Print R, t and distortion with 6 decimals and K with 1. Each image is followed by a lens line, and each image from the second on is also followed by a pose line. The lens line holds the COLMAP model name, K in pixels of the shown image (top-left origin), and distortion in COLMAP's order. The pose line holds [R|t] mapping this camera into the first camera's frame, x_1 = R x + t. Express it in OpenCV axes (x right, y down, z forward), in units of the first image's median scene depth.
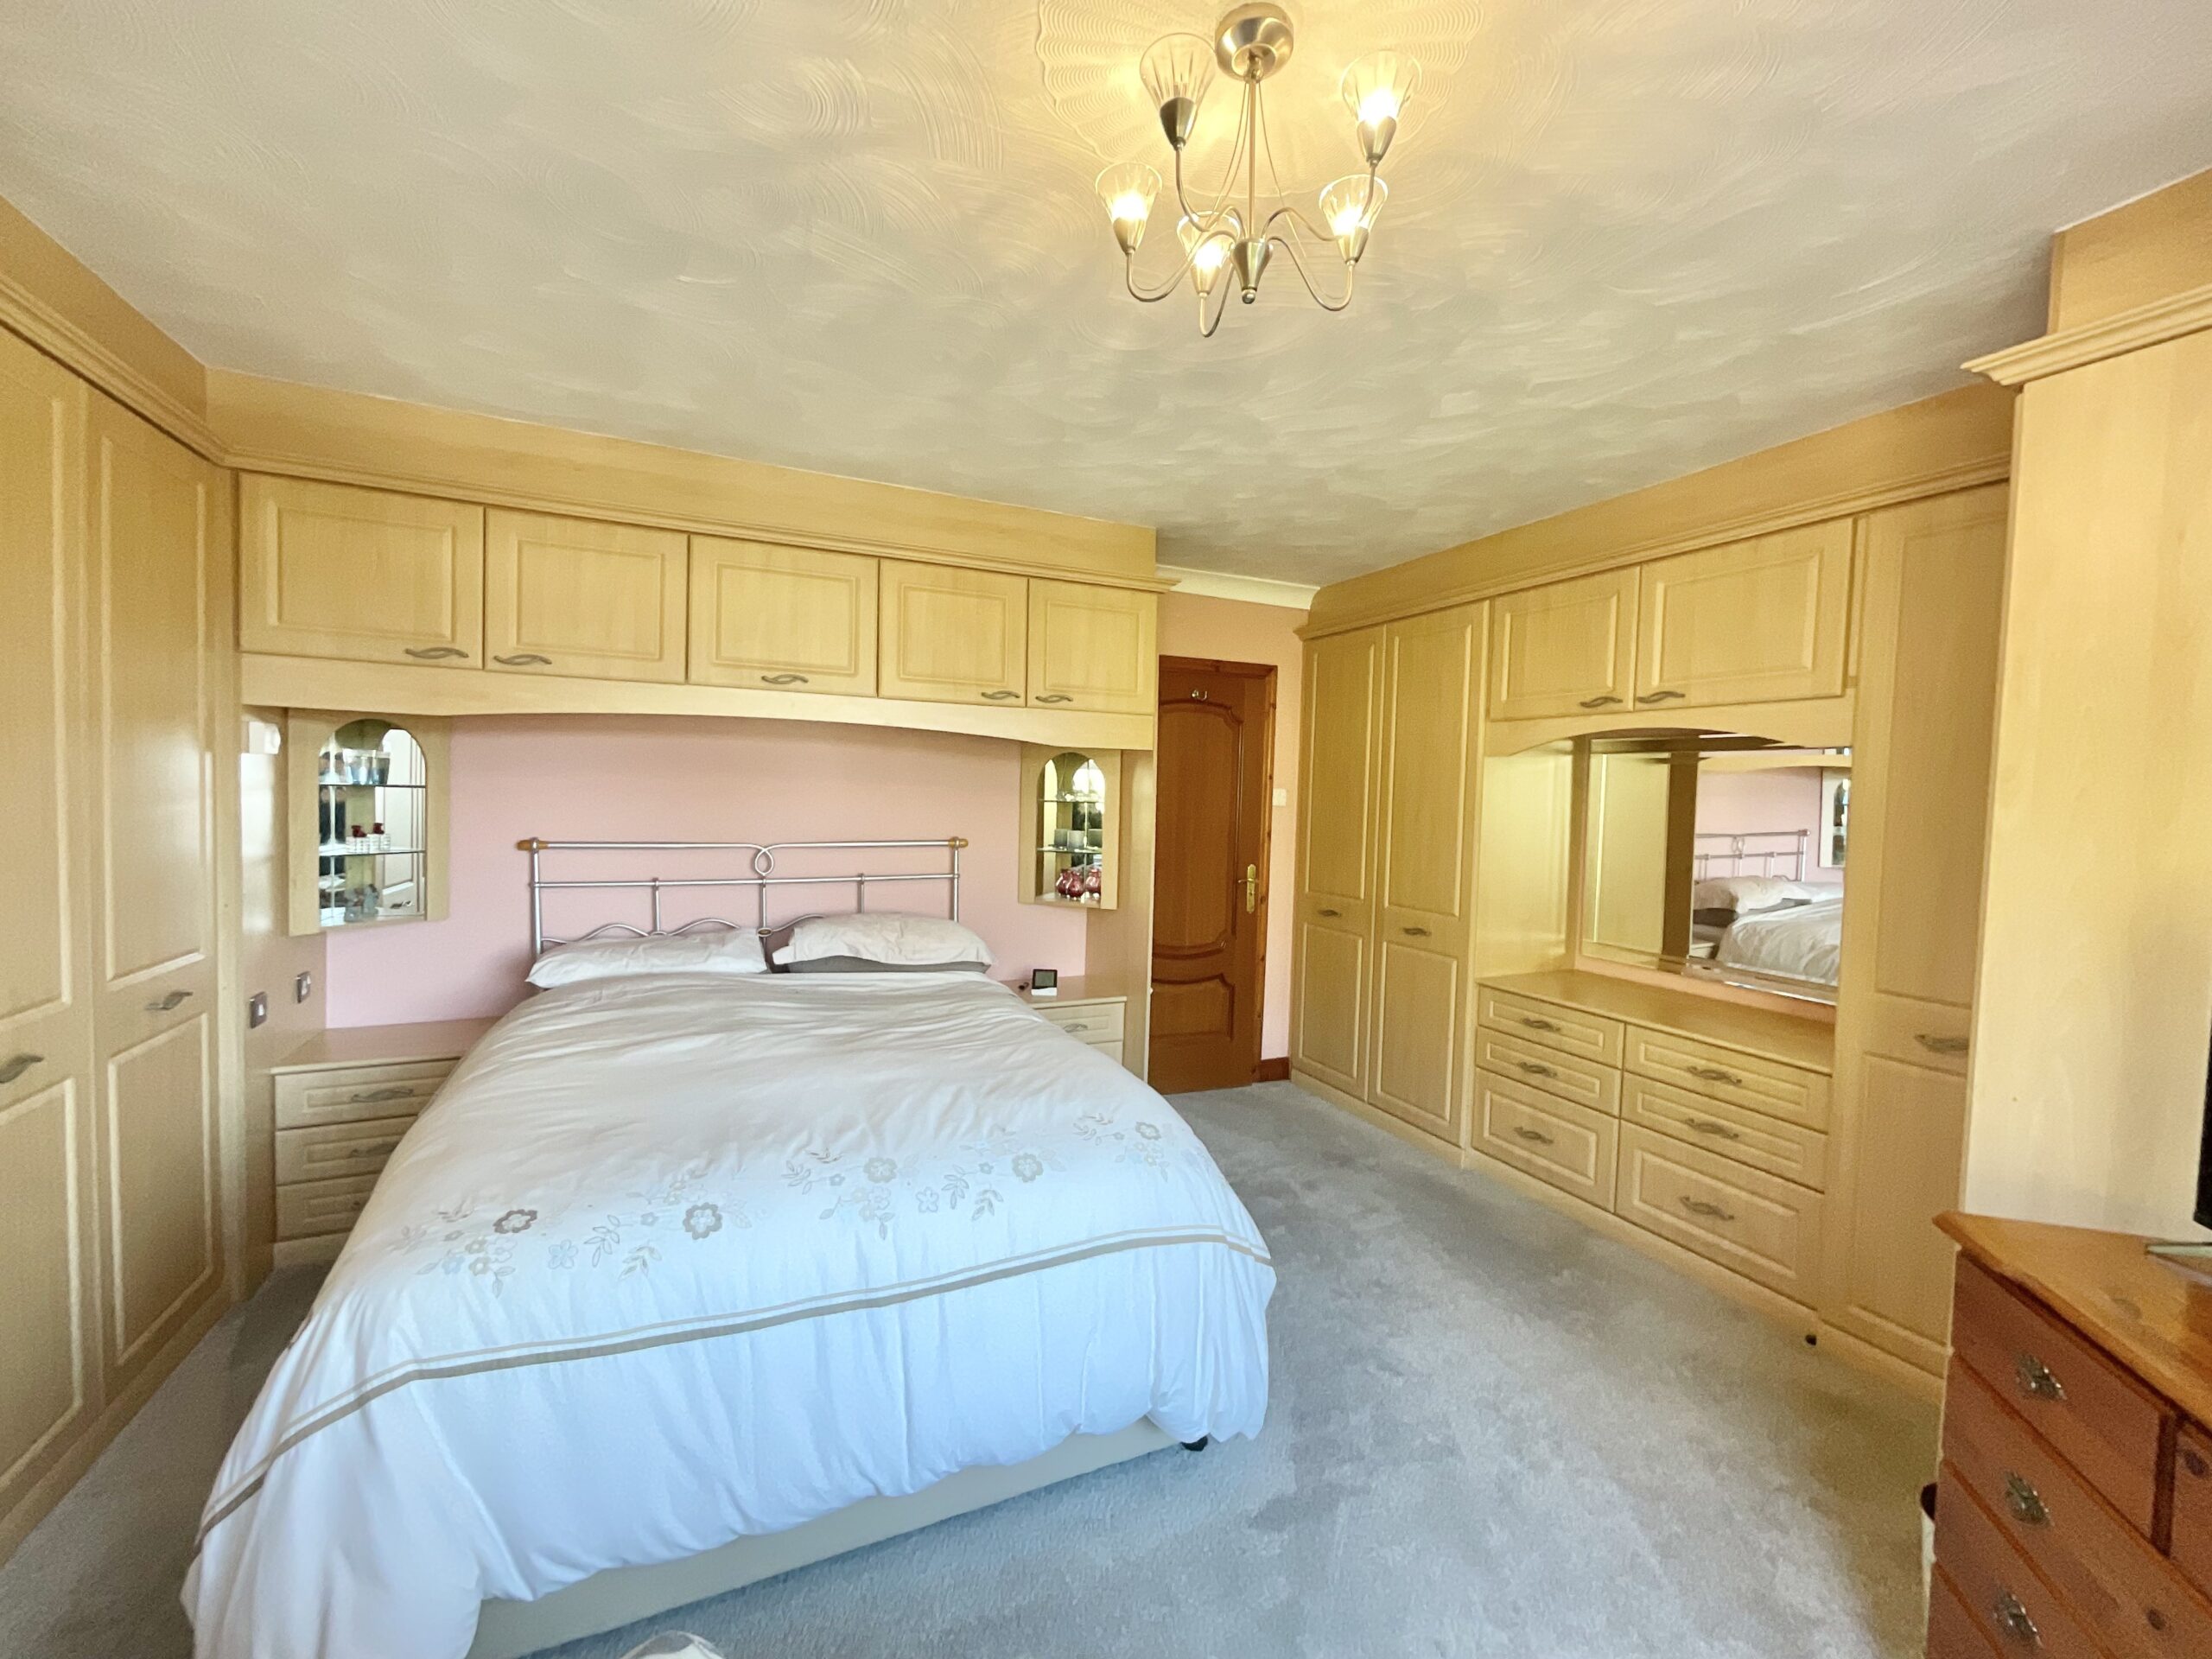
lens RADIAL K [[894.5, 0, 1101.2], [0, 894.5, 829.9], [0, 0, 1]] dist [0.000953, -0.005254]
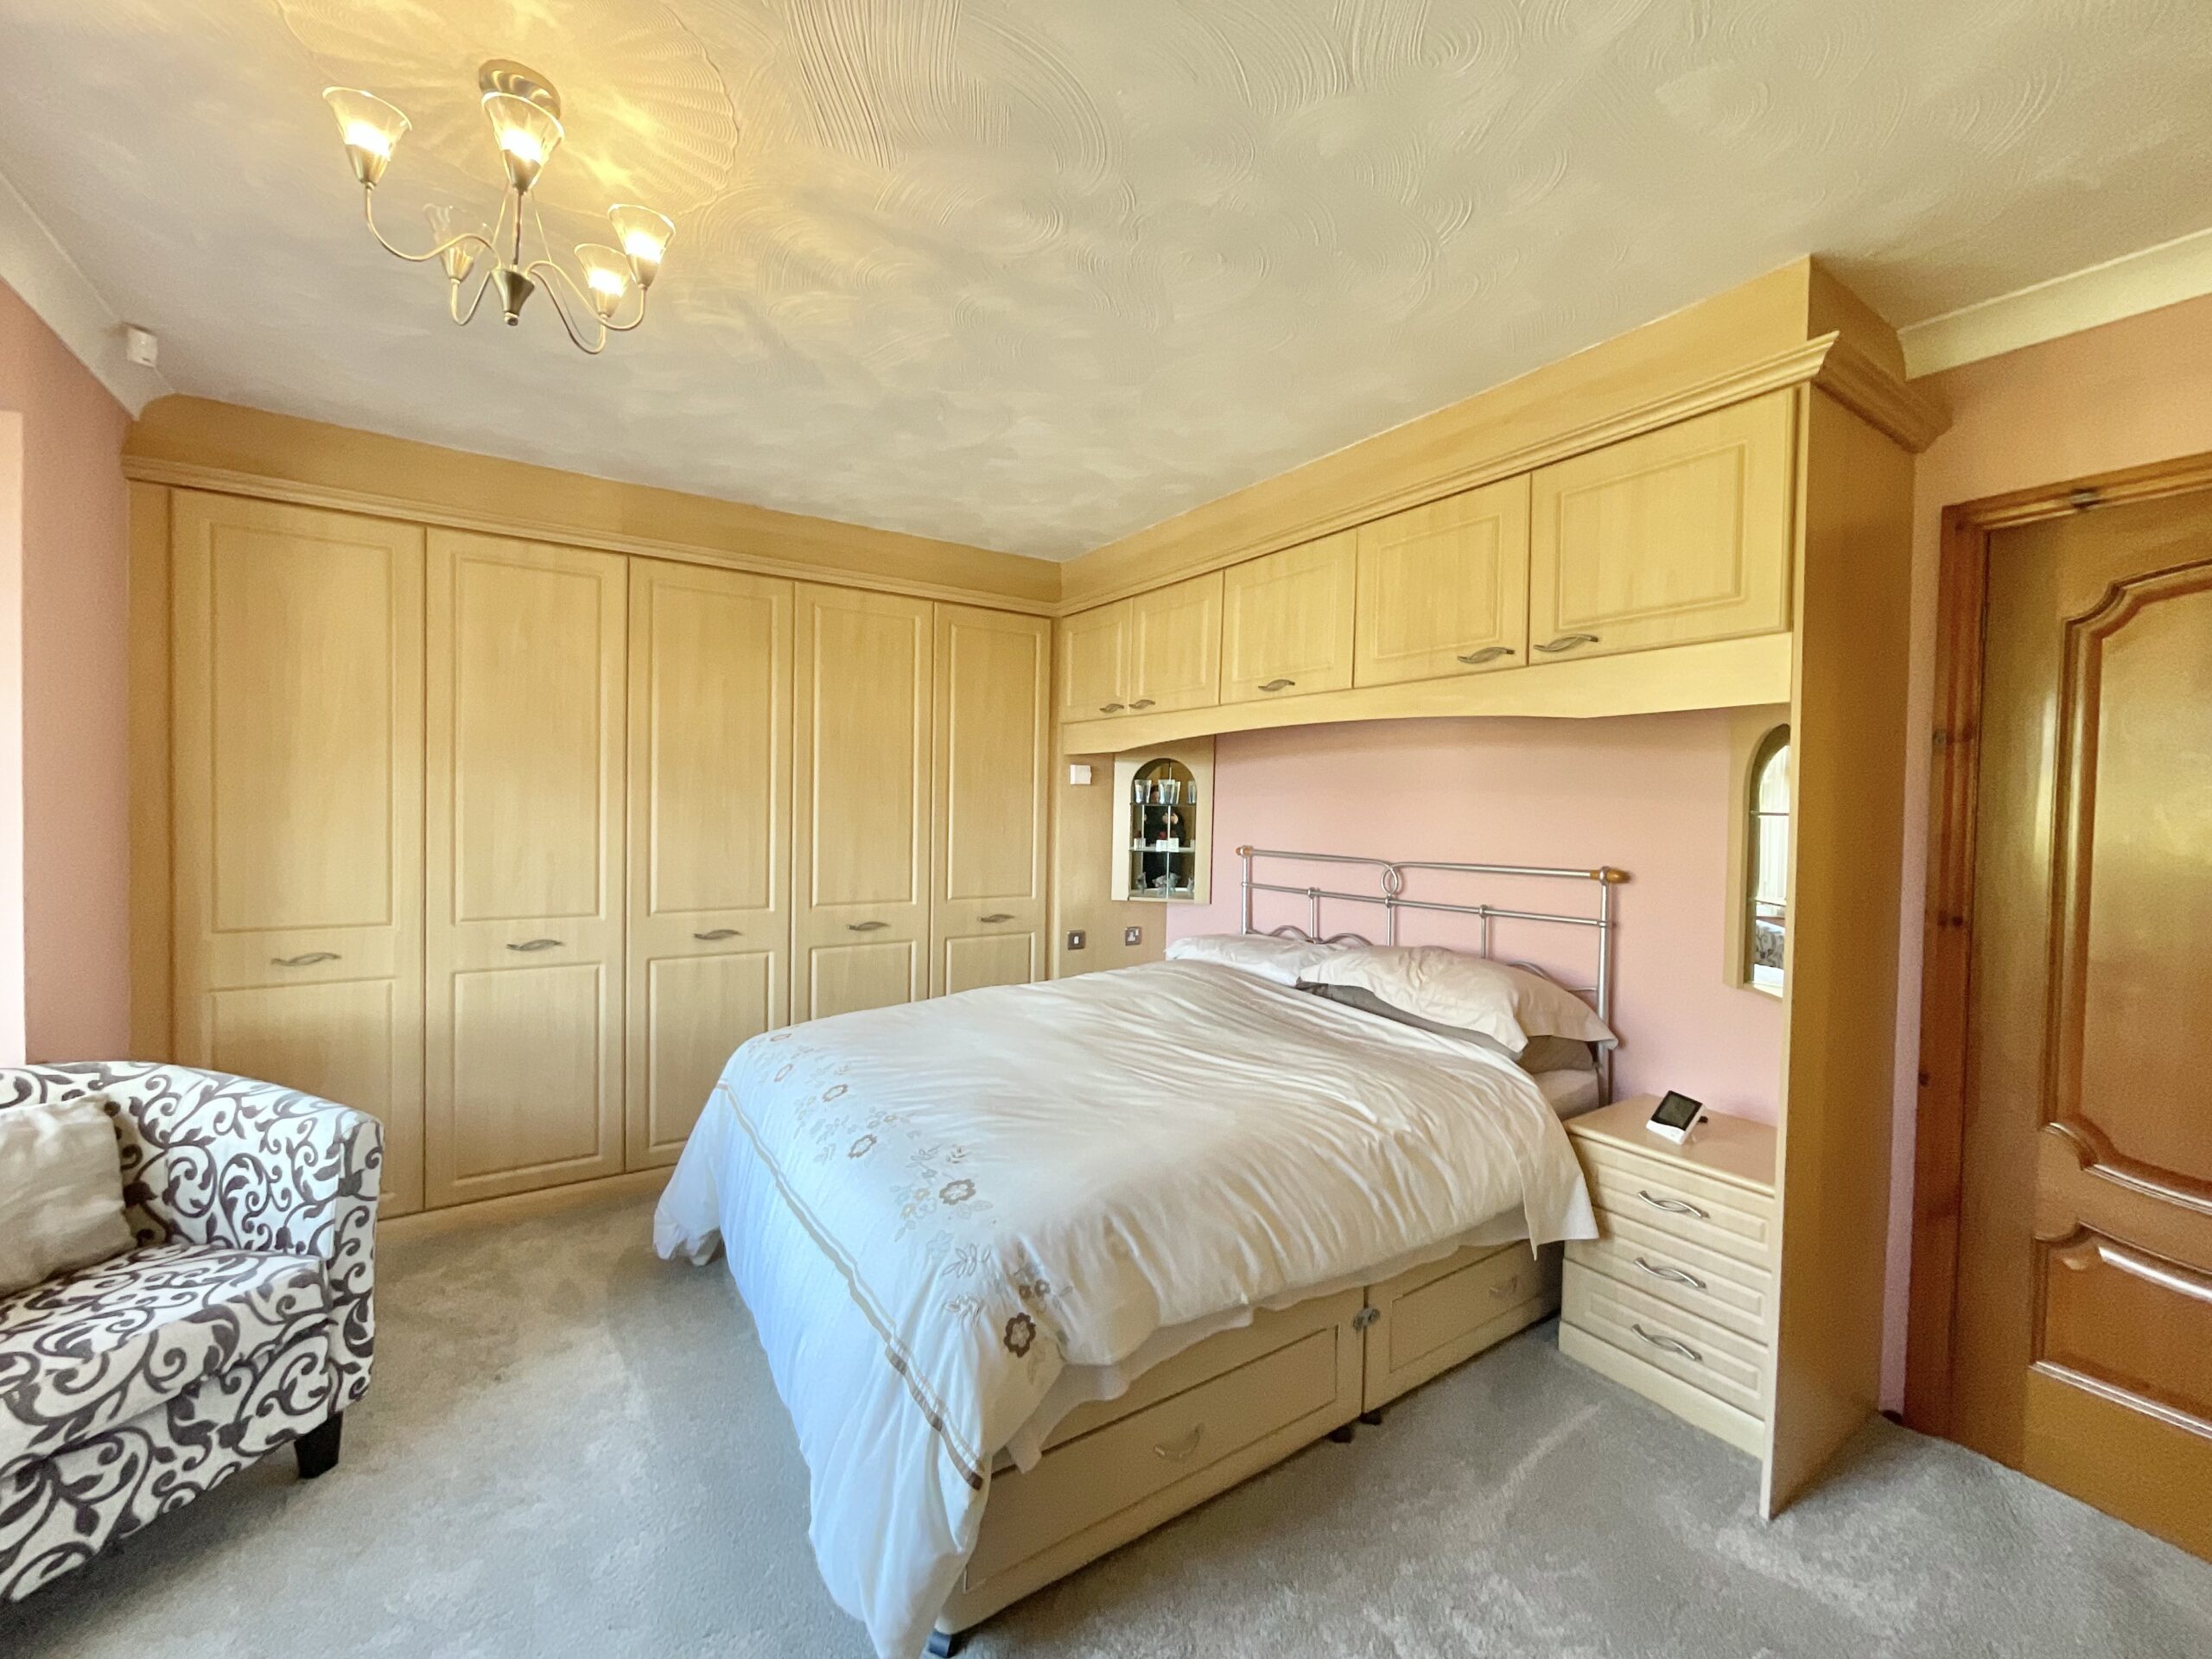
lens RADIAL K [[894.5, 0, 1101.2], [0, 894.5, 829.9], [0, 0, 1]] dist [0.000953, -0.005254]
pose [[0.159813, 0.003075, -0.987142, 0.626553], [-0.054712, 0.998486, -0.005747, 0.006418], [0.985630, 0.054927, 0.159740, 0.708468]]
